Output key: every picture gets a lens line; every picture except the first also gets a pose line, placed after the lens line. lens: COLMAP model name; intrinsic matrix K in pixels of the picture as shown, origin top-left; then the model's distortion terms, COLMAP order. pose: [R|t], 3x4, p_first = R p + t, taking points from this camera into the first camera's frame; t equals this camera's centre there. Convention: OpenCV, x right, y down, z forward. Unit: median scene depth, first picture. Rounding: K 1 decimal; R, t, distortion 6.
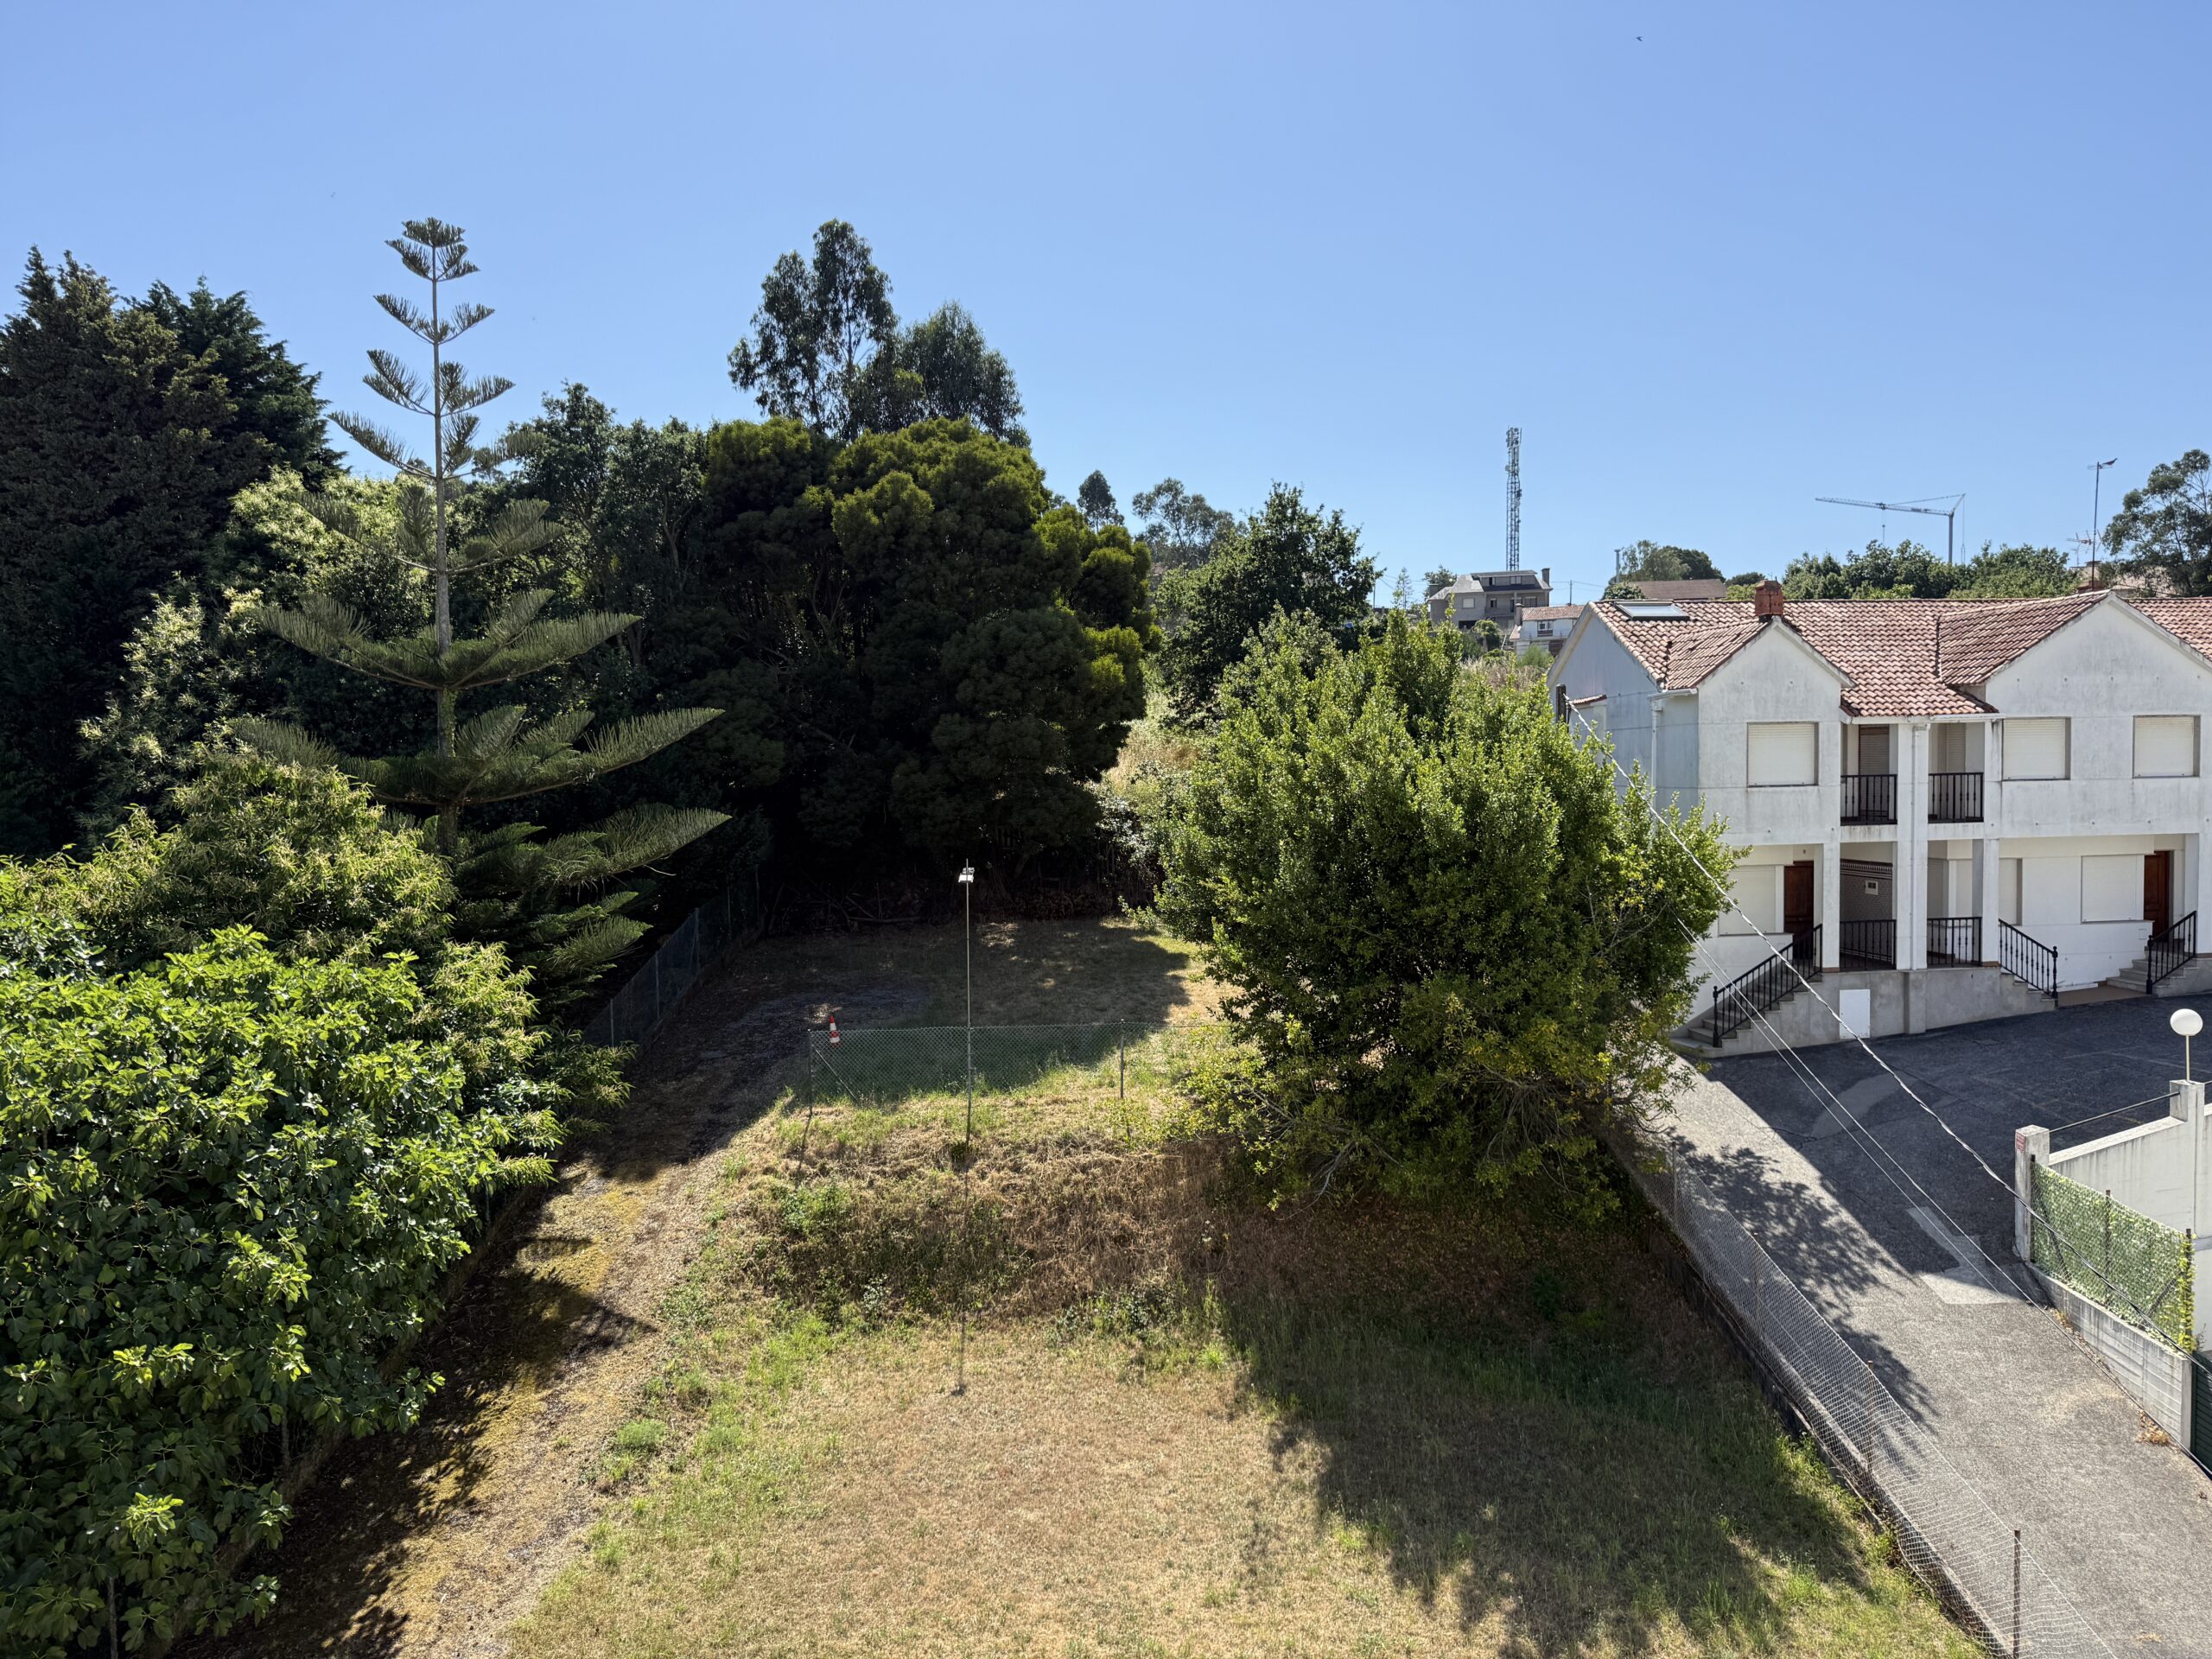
lens RADIAL K [[1518.9, 0, 1089.5], [0, 1518.9, 847.7], [0, 0, 1]] dist [0.128339, -0.207482]
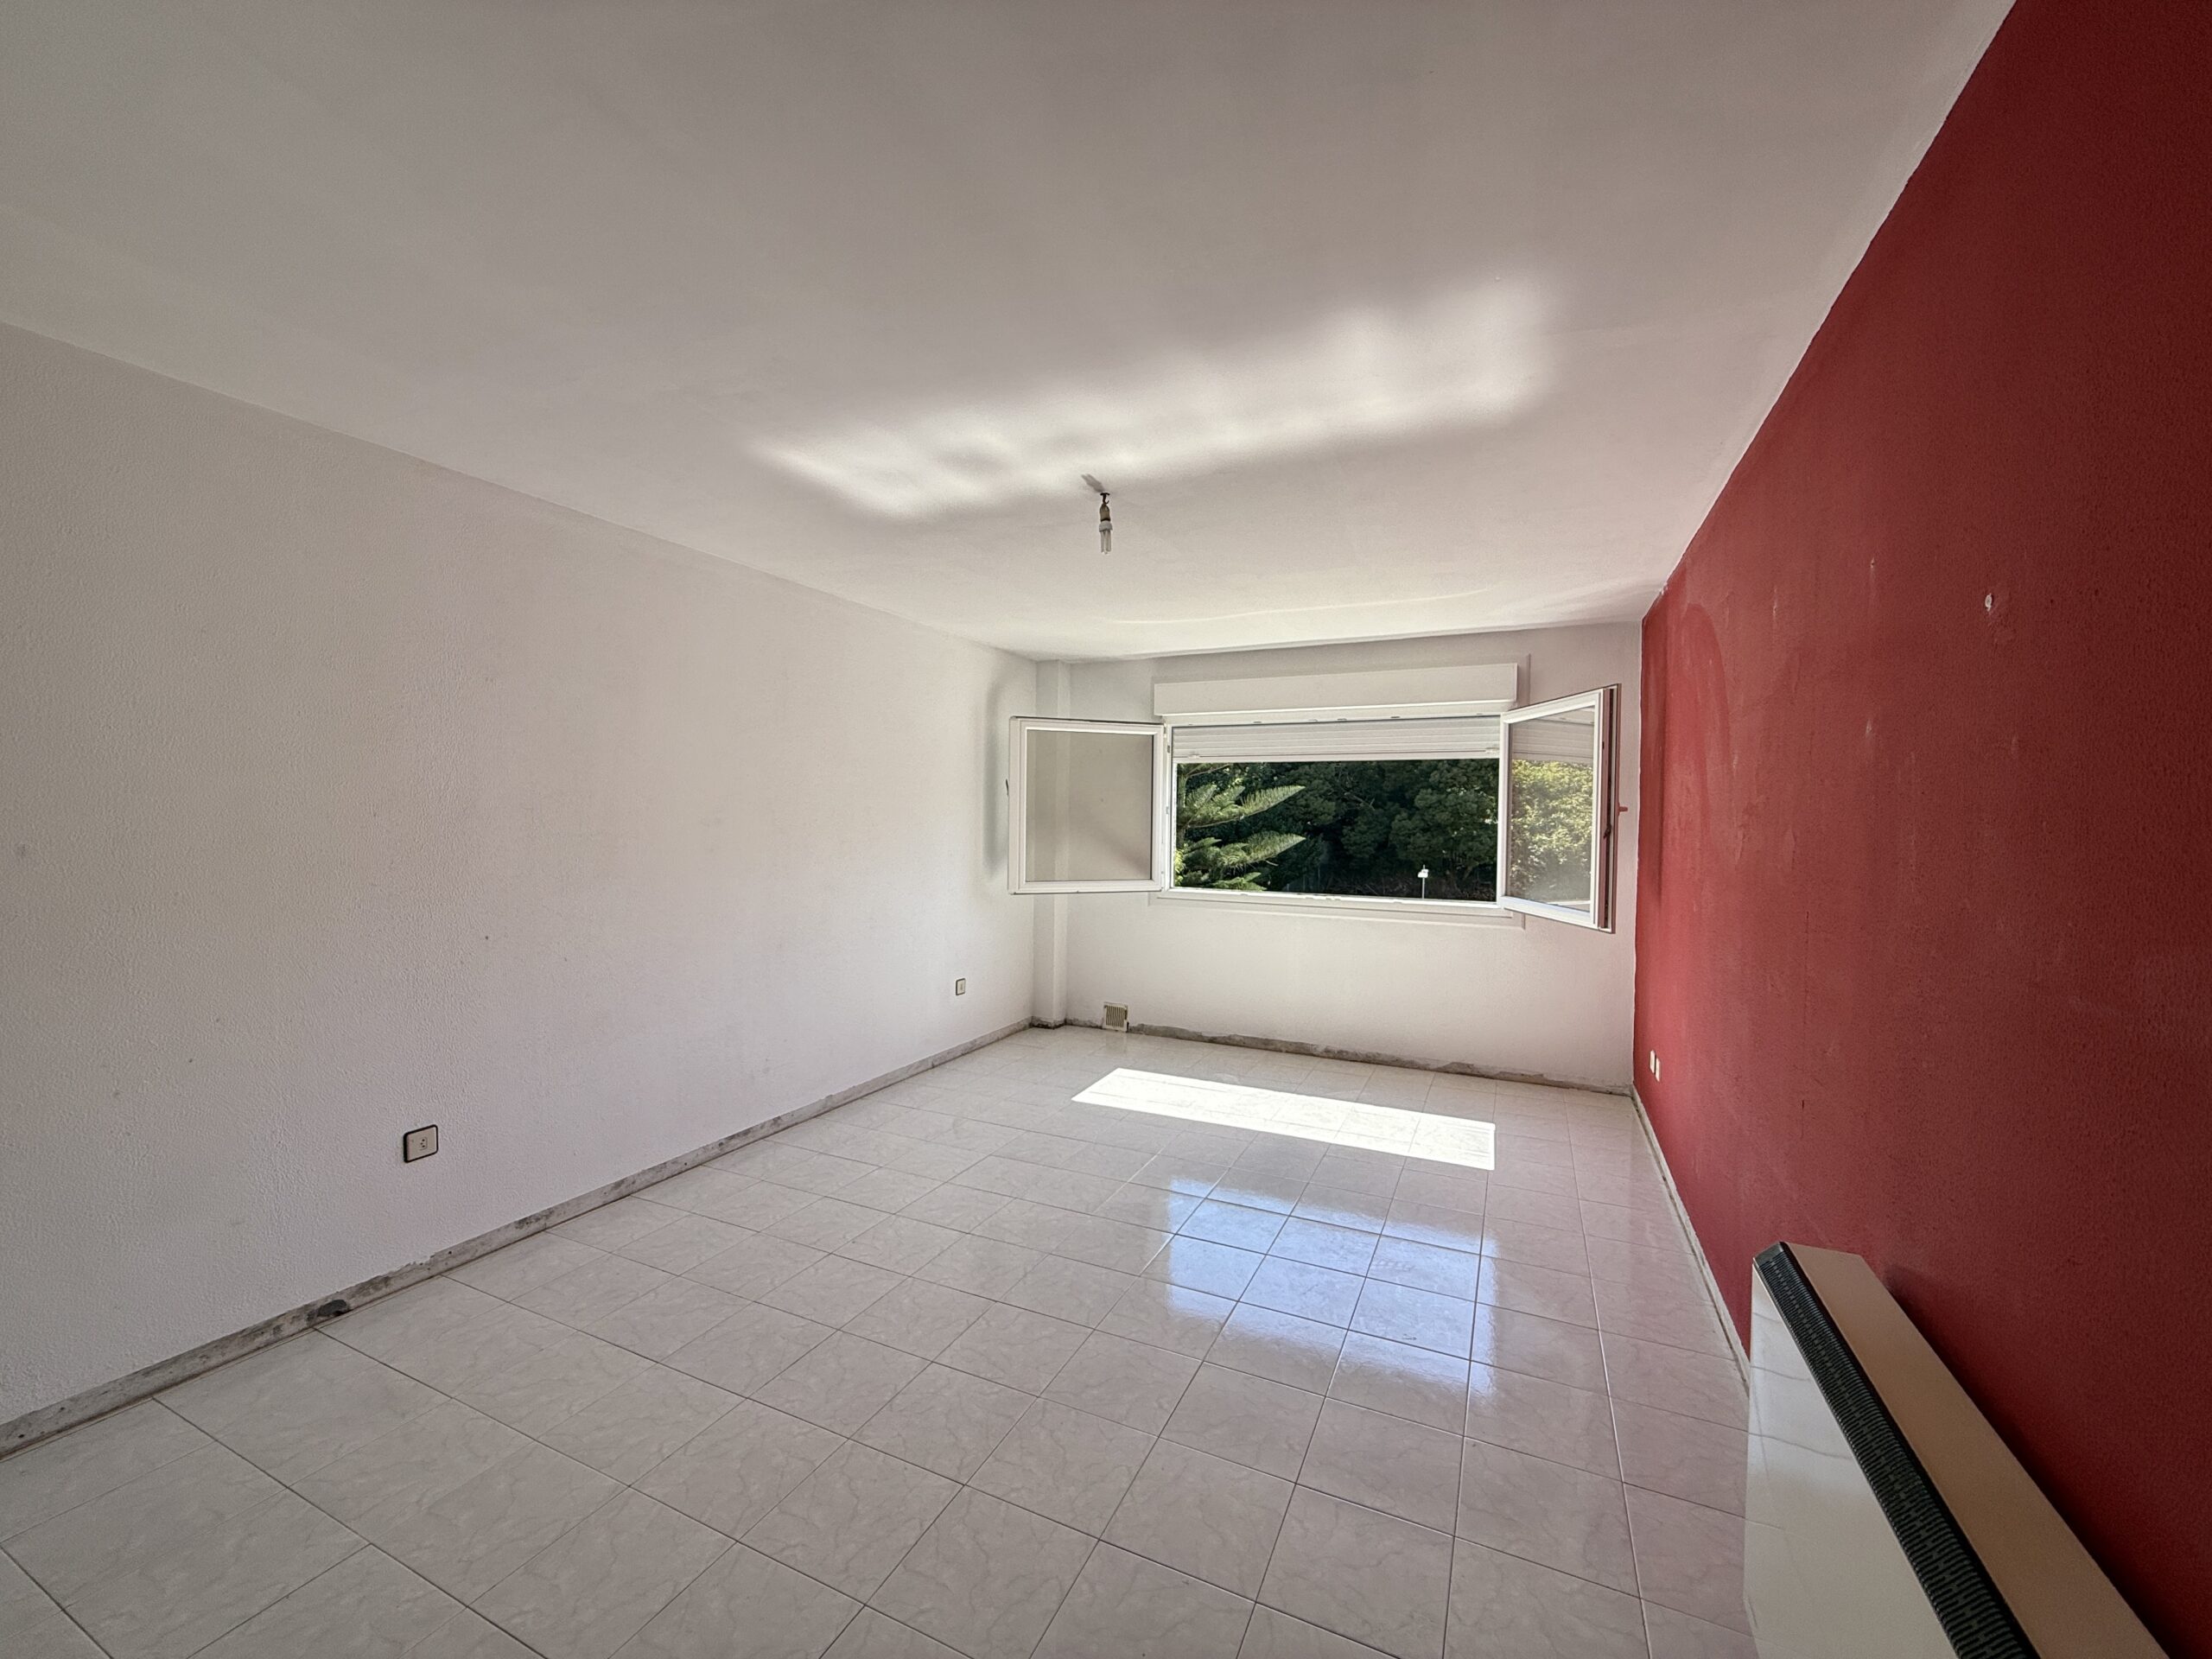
lens RADIAL K [[880.8, 0, 1103.2], [0, 880.8, 833.4], [0, 0, 1]] dist [0.000288, -0.000063]
pose [[0.894079, 0.037588, -0.446330, 0.049641], [-0.051255, 0.998513, -0.018582, 0.008376], [0.444968, 0.039490, 0.894676, -0.179394]]
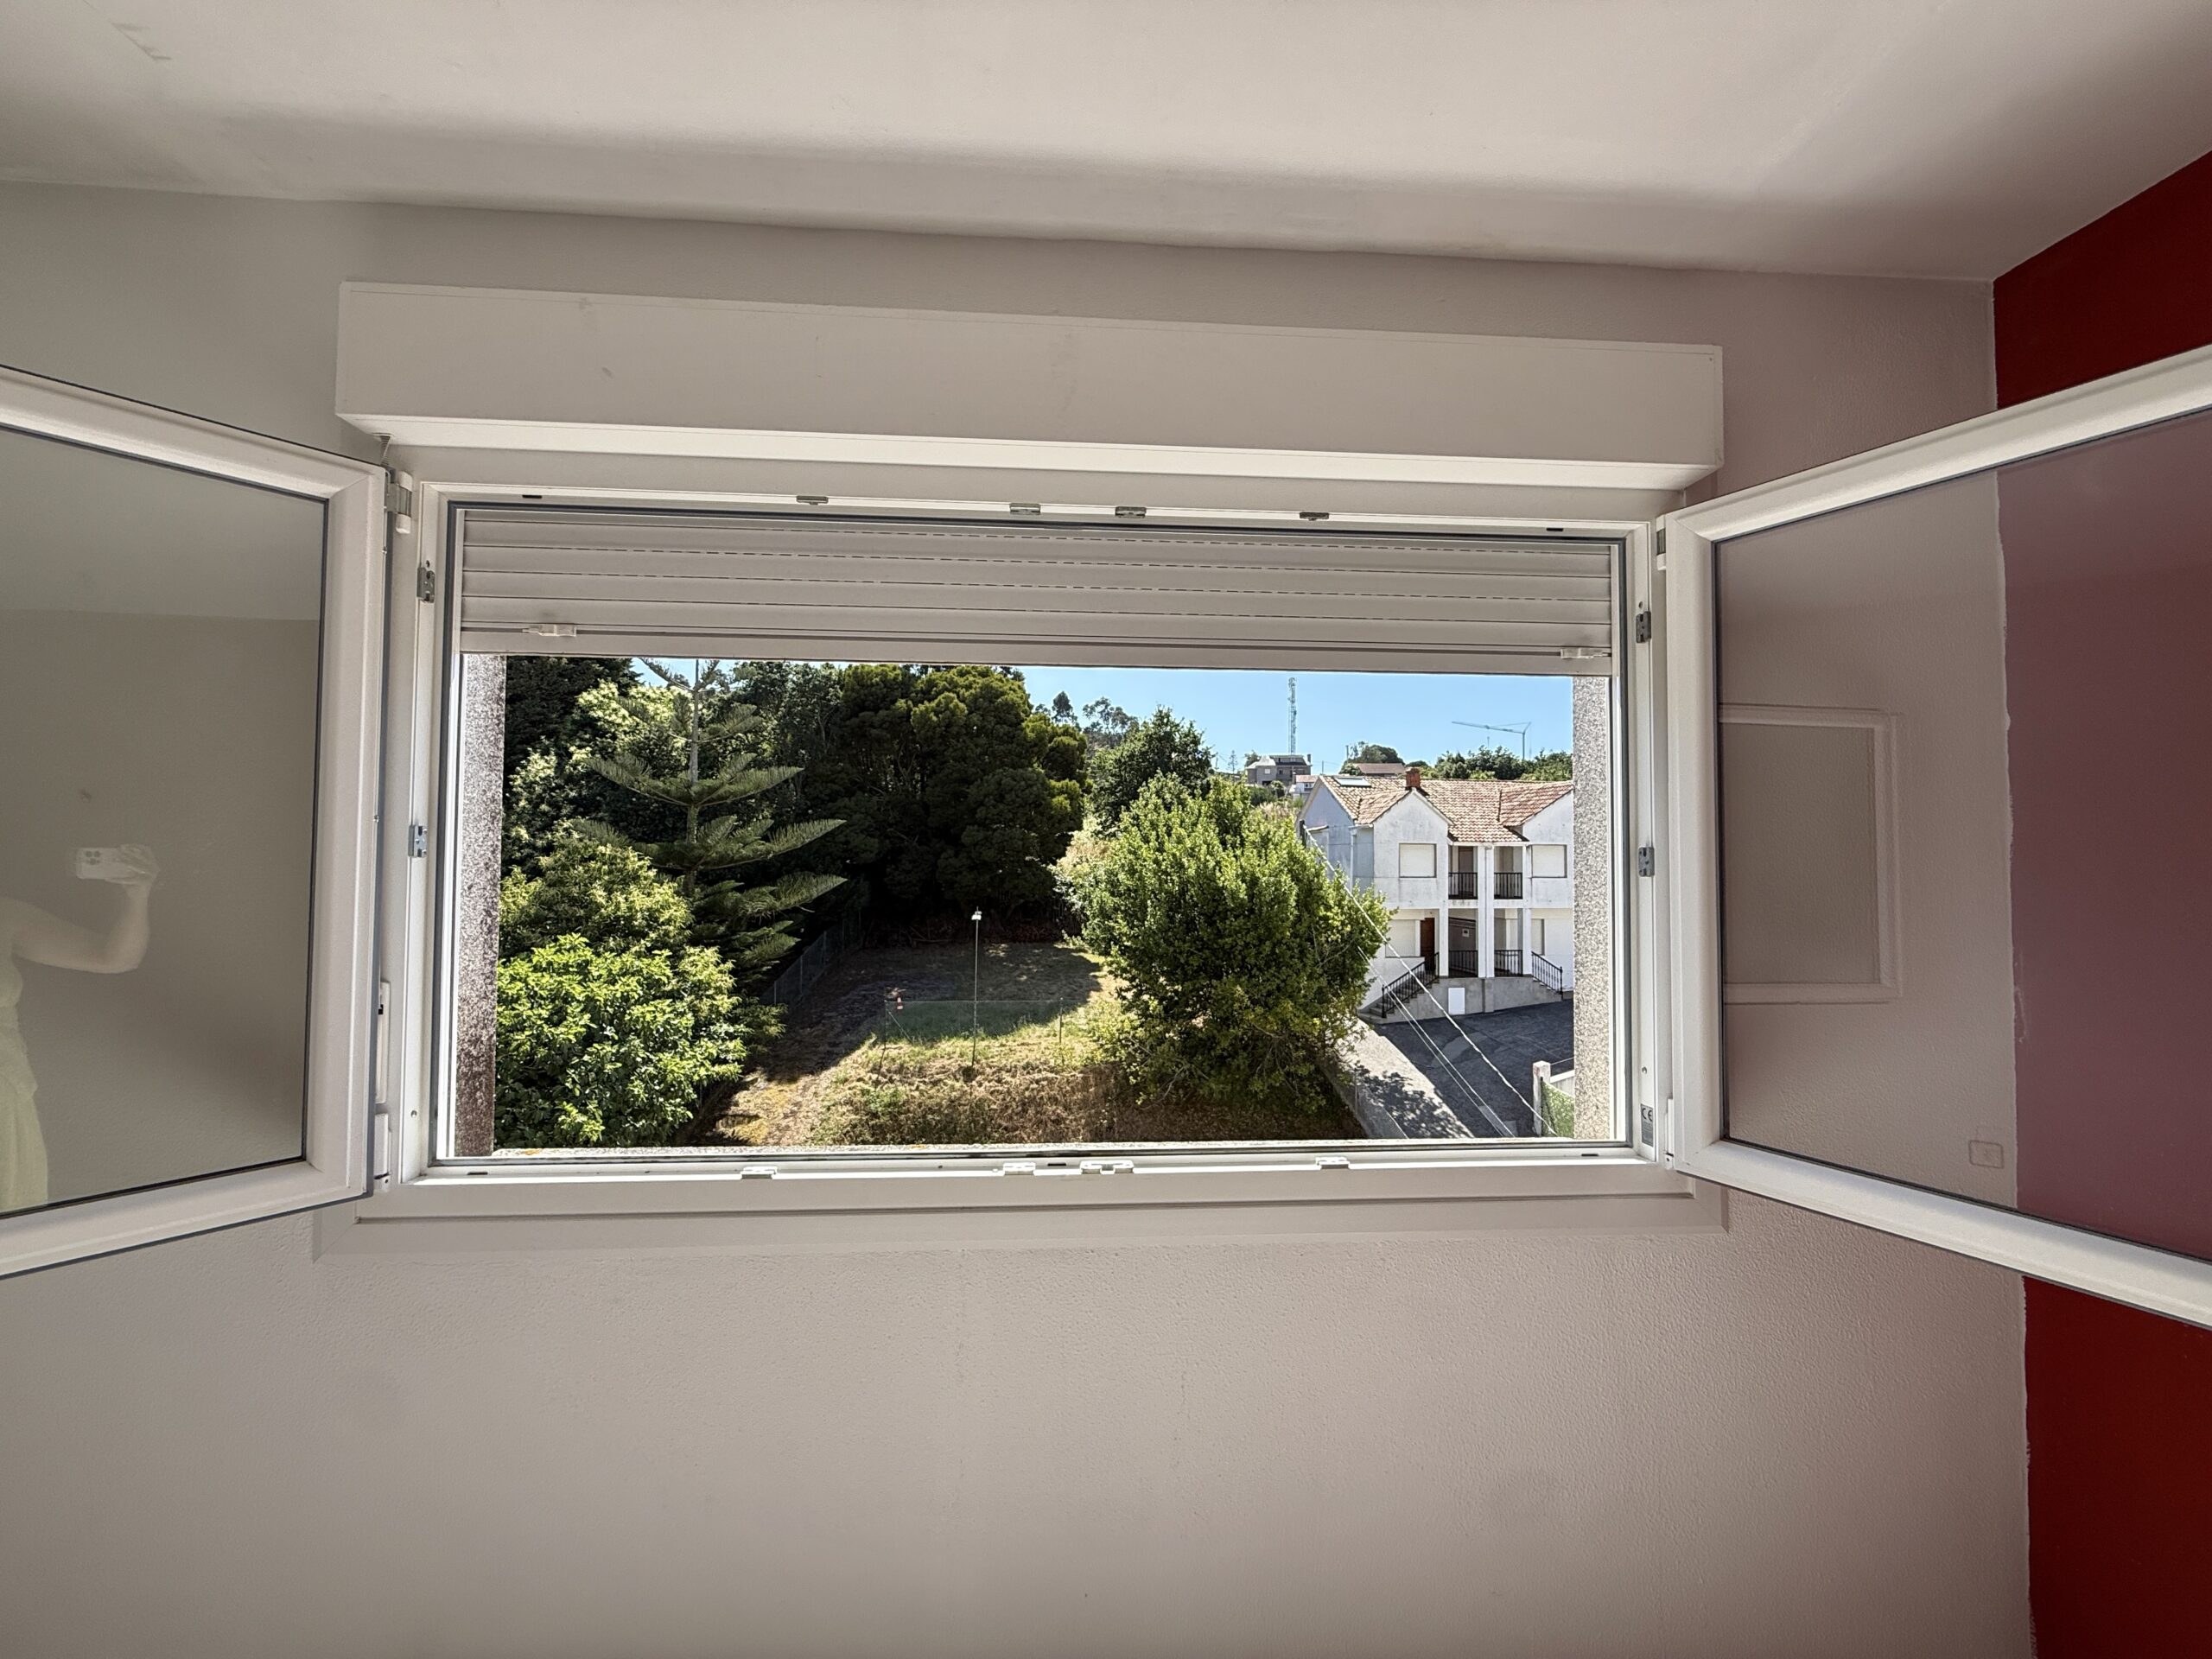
lens RADIAL K [[881.3, 0, 1099.3], [0, 881.3, 831.0], [0, 0, 1]] dist [-0.000068, 0.000188]
pose [[0.998476, 0.026855, 0.048207, 0.010016], [-0.022777, 0.996270, -0.083227, 0.001664], [-0.050262, 0.082002, 0.995364, -0.050364]]
